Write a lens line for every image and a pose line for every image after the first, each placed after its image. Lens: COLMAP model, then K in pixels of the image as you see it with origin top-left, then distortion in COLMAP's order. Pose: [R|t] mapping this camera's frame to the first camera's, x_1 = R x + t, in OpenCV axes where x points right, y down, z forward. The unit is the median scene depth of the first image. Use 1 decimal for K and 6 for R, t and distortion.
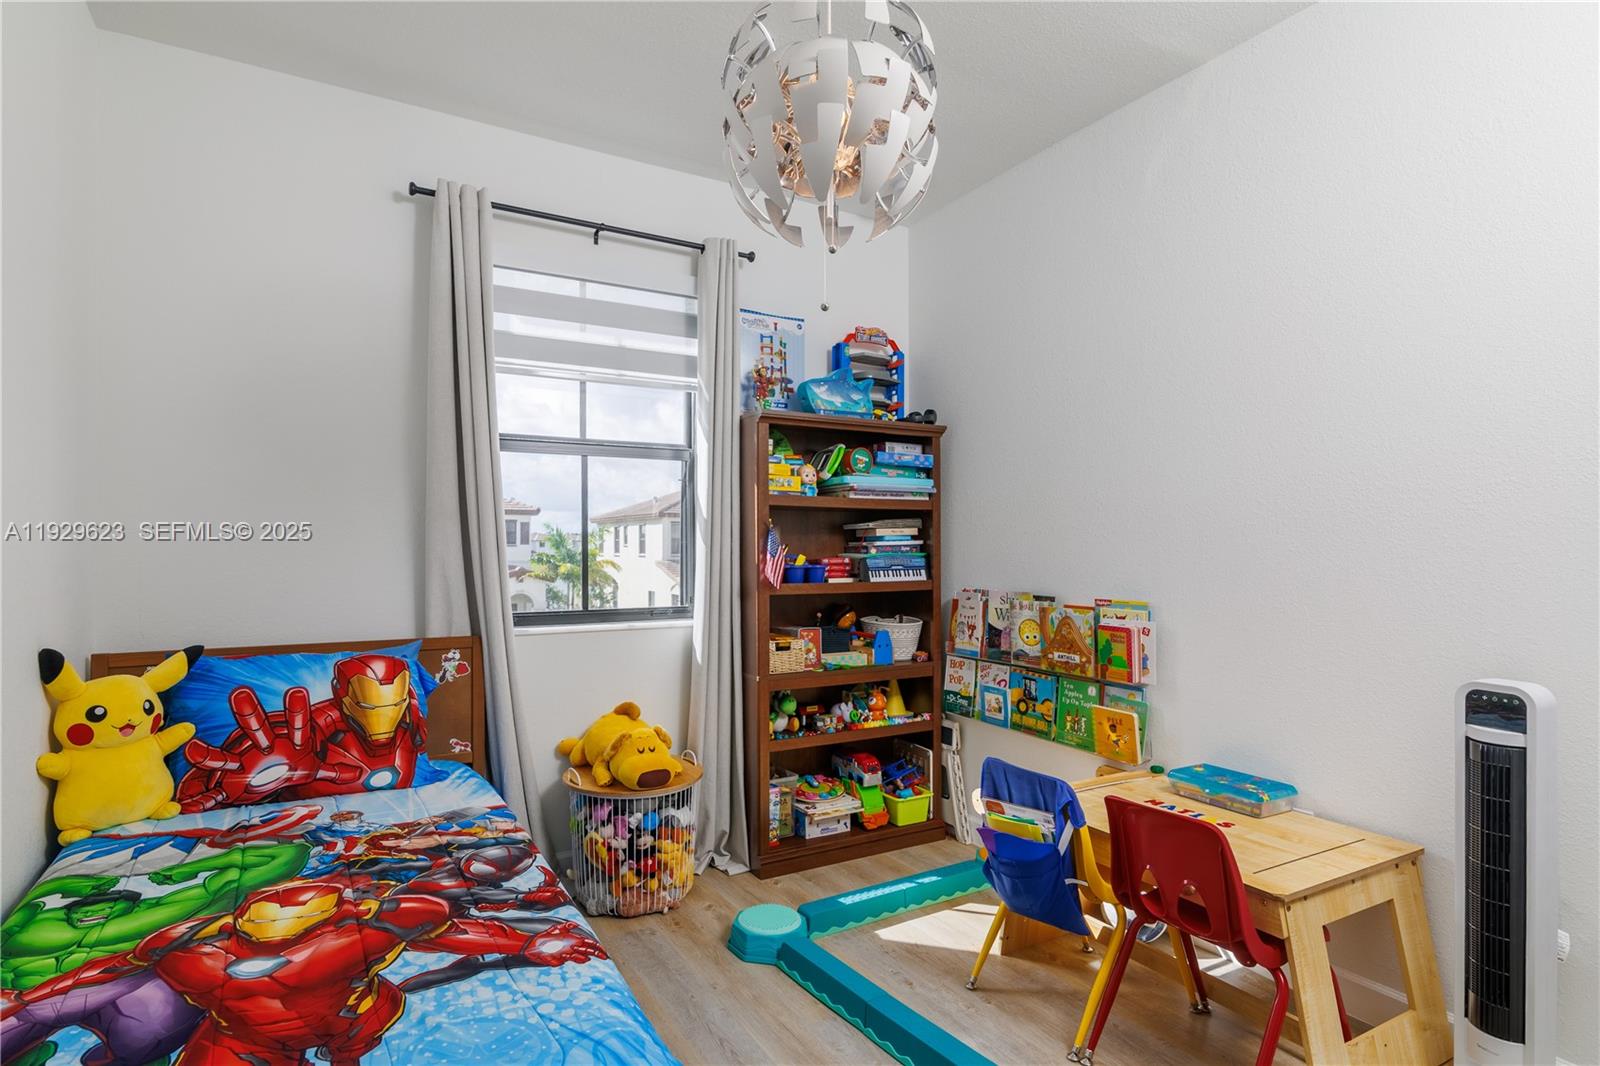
lens RADIAL K [[891.9, 0, 683.5], [0, 891.9, 542.4], [0, 0, 1]] dist [0.003707, -0.001024]
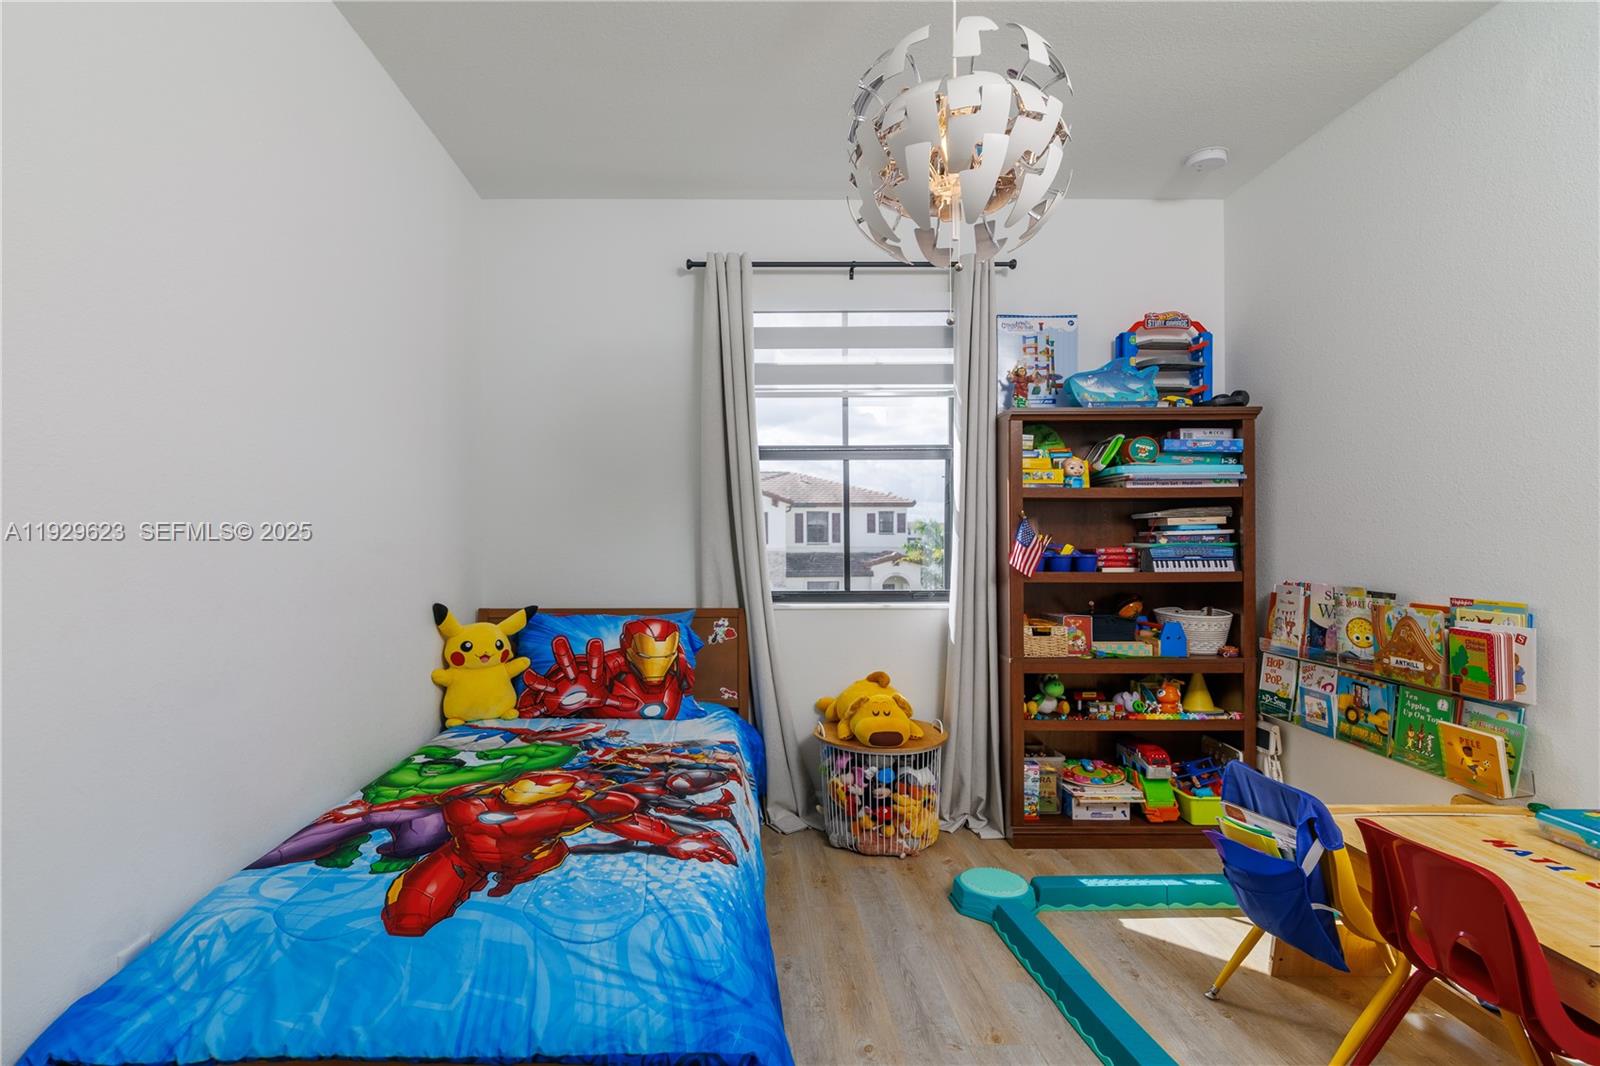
lens RADIAL K [[775.9, 0, 699.1], [0, 775.9, 534.7], [0, 0, 1]] dist [0.002768, -0.000153]
pose [[0.877800, -0.001725, -0.479023, 0.196524], [0.004807, 0.999975, 0.005207, -0.004389], [0.479002, -0.006874, 0.877787, 0.005252]]
